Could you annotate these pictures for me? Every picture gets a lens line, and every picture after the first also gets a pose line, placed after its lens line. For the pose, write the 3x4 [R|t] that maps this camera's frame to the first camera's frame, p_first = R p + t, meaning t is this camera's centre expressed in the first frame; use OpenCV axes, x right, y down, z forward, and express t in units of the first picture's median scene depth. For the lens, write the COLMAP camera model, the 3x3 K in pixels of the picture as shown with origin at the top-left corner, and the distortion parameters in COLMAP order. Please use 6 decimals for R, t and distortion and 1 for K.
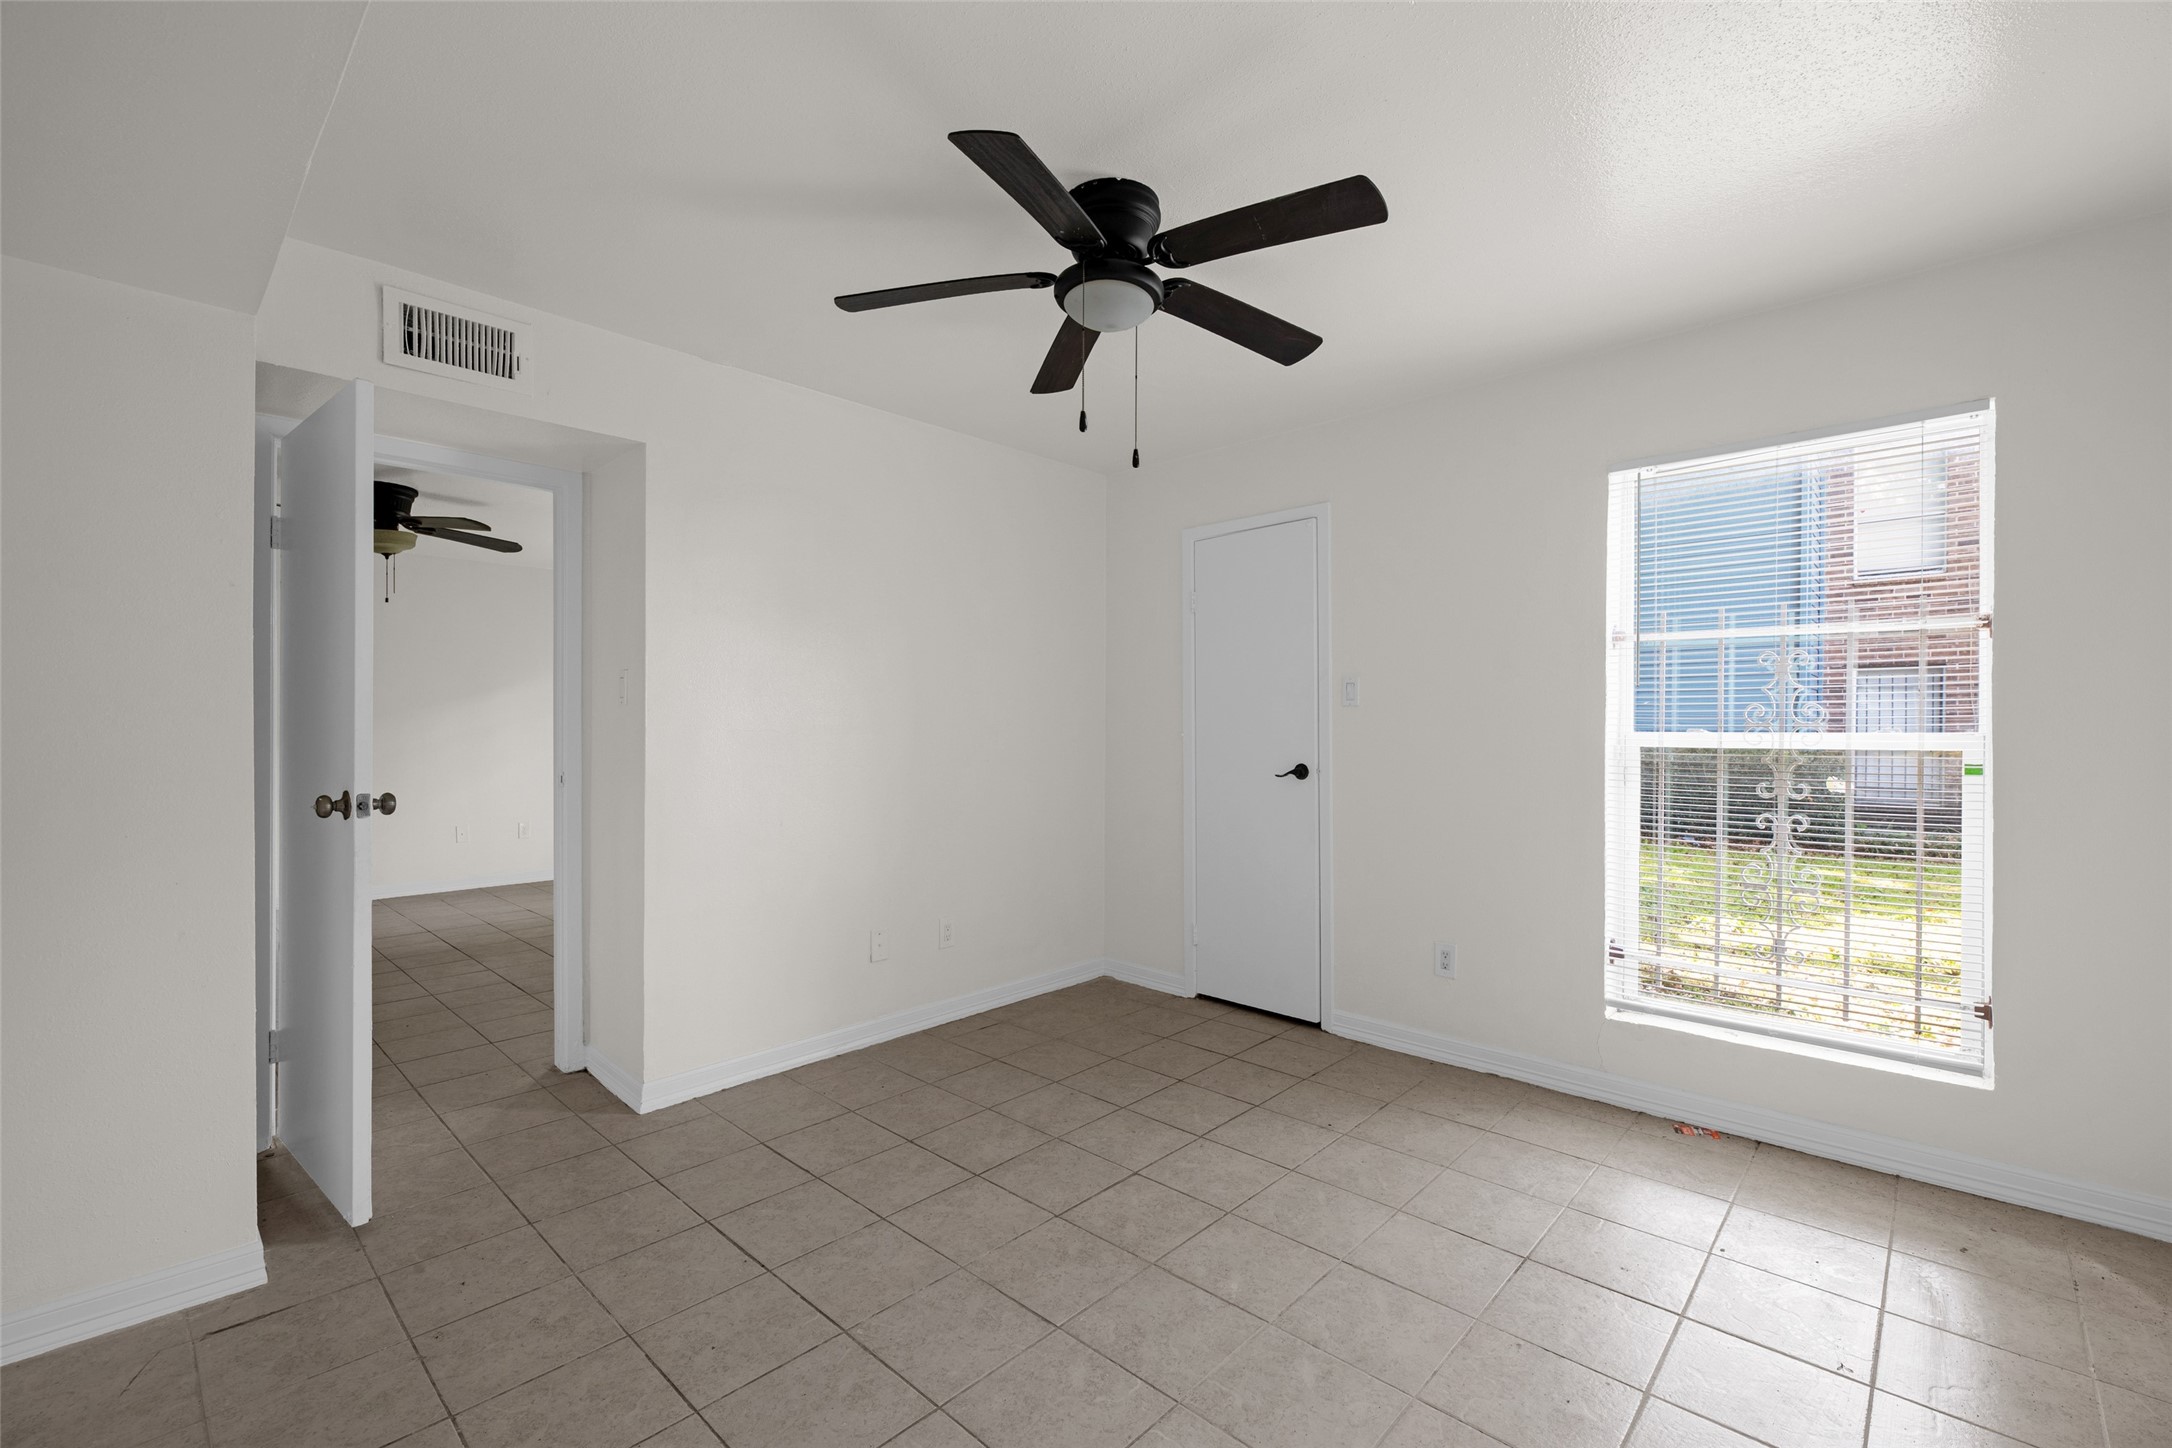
lens RADIAL K [[937.1, 0, 1080.0], [0, 937.1, 733.8], [0, 0, 1]] dist [-0.000655, -0.001893]
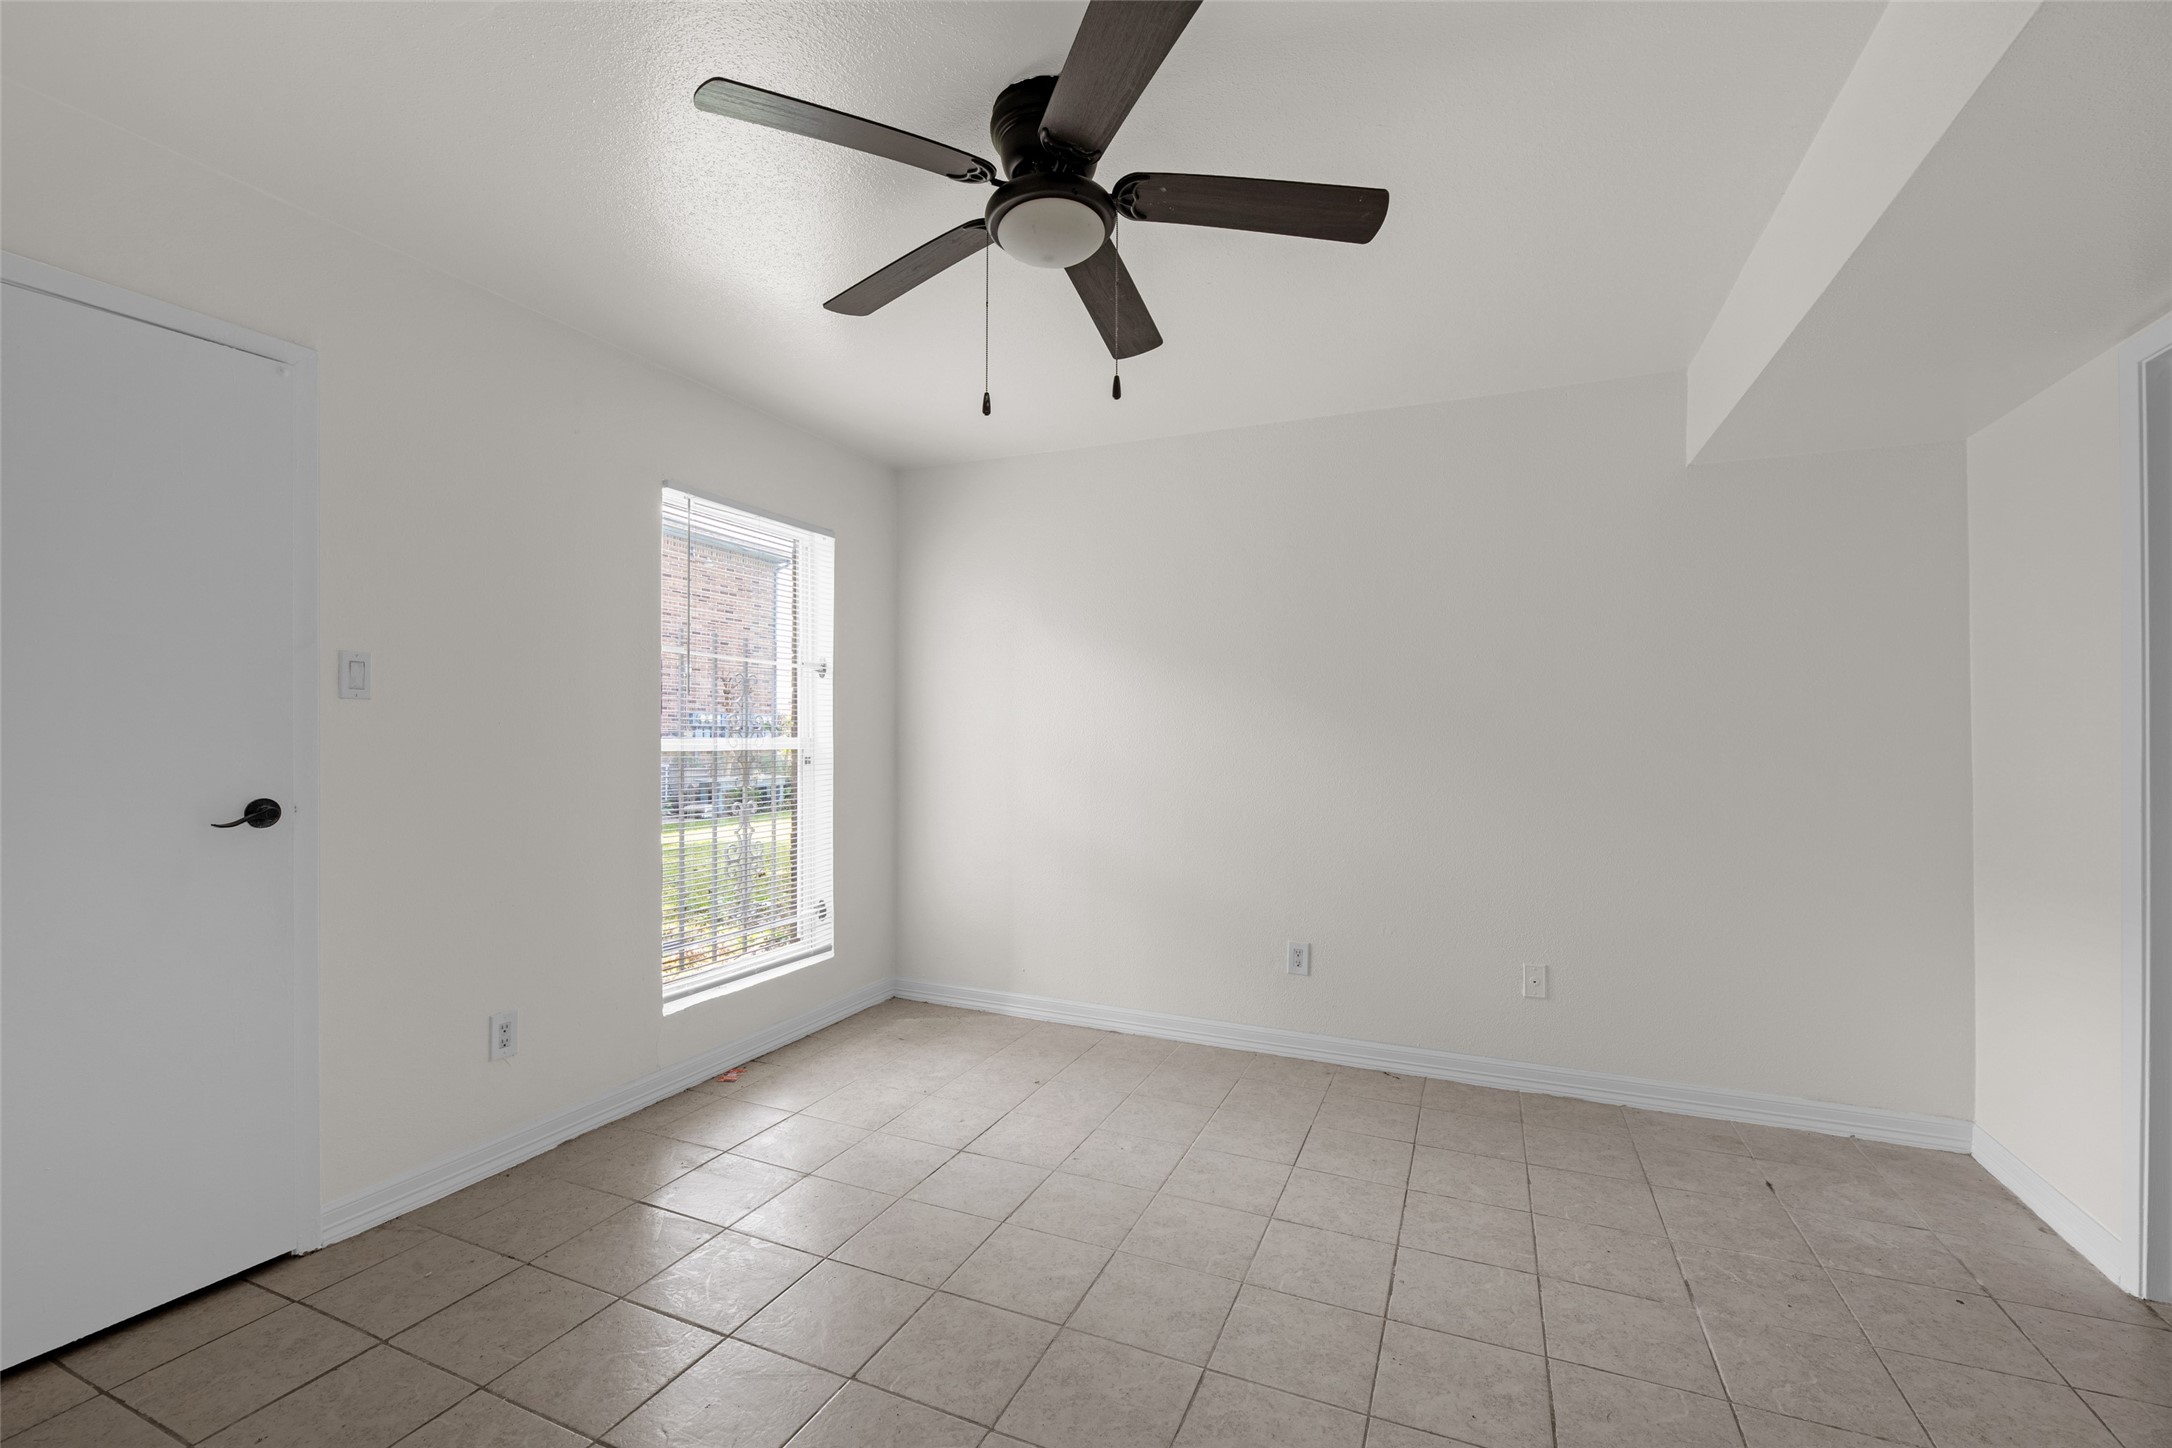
lens RADIAL K [[937.1, 0, 1078.0], [0, 937.1, 735.6], [0, 0, 1]] dist [-0.000655, -0.001893]
pose [[-0.345478, -0.007014, 0.938401, -0.568777], [0.001512, 0.999967, 0.008031, -0.011836], [-0.938426, 0.004193, -0.345455, 0.948302]]
